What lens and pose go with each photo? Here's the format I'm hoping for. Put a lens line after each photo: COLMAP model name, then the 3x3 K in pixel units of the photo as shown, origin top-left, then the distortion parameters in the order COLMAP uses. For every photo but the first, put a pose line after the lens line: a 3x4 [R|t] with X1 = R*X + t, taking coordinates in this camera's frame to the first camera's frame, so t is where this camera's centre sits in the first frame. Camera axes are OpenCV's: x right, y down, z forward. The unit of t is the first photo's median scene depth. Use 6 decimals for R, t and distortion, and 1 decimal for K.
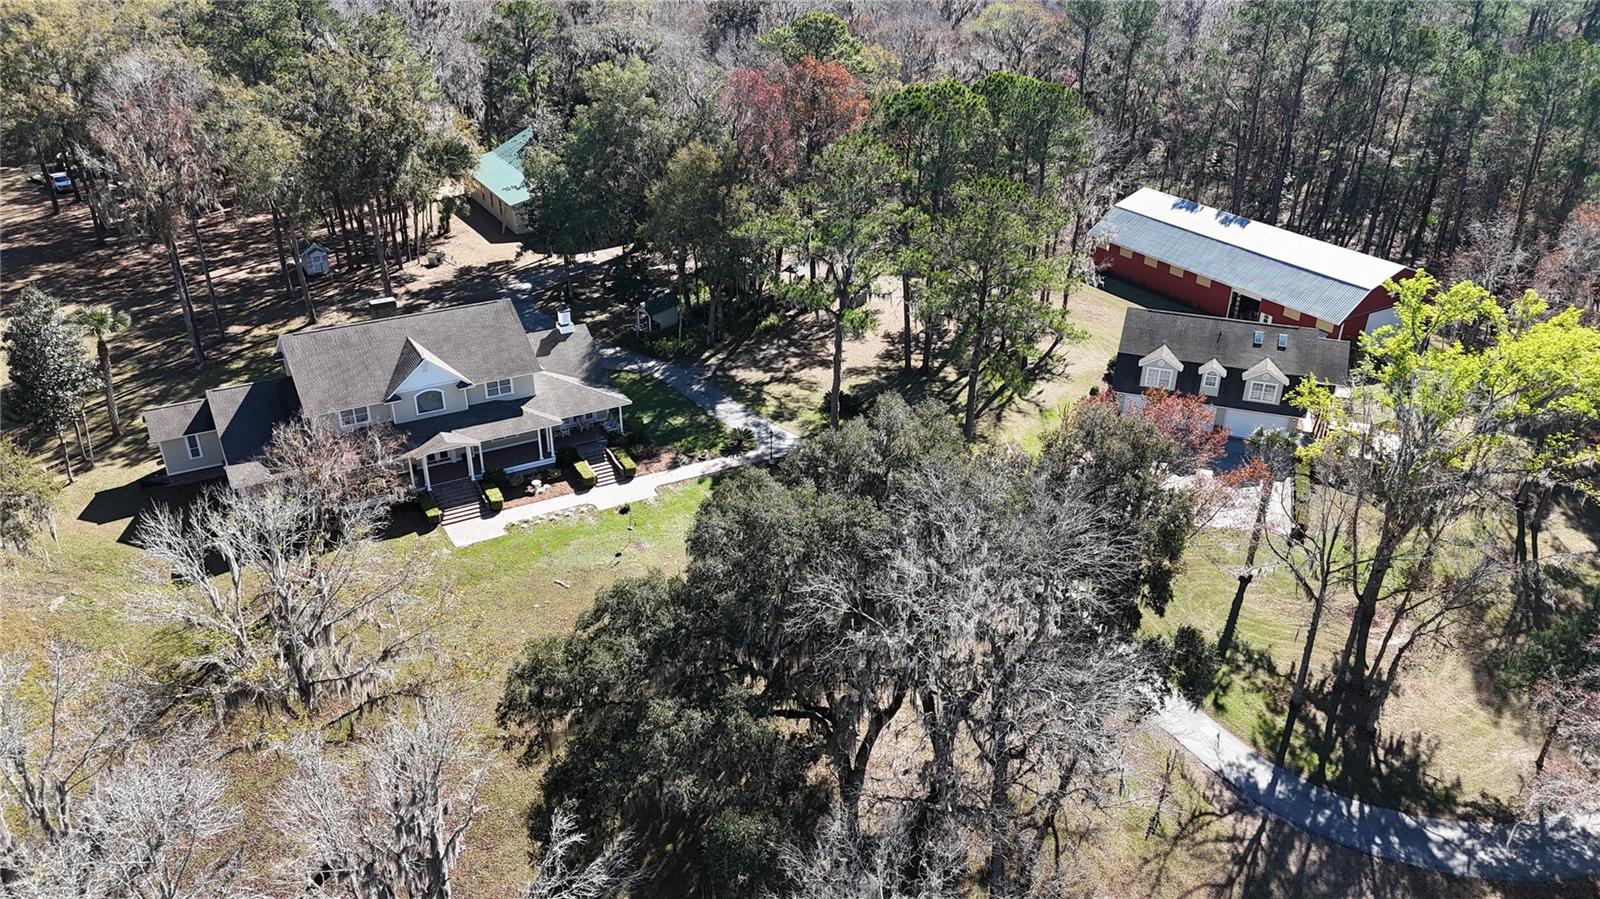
lens RADIAL K [[1152.0, 0, 798.9], [0, 1152.0, 457.1], [0, 0, 1]] dist [0.055999, -0.013384]
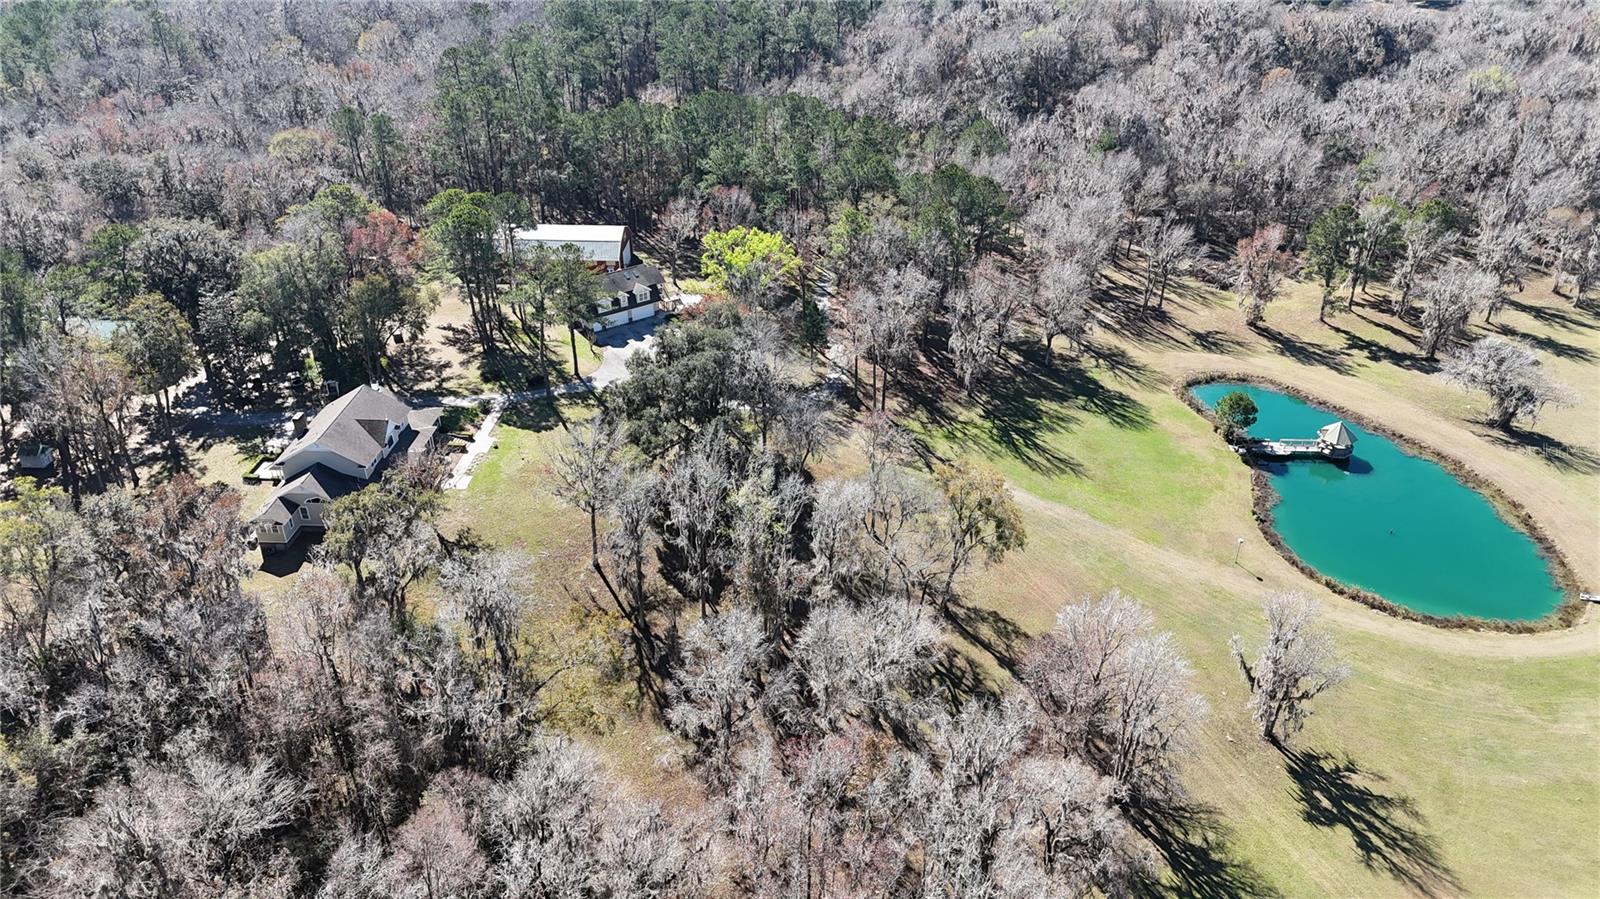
lens RADIAL K [[1152.0, 0, 801.5], [0, 1152.0, 446.5], [0, 0, 1]] dist [0.055999, -0.013384]
pose [[0.555935, -0.430709, 0.710933, -1.108355], [0.397725, 0.888855, 0.227488, -0.175685], [-0.729898, 0.156287, 0.665450, -0.663442]]
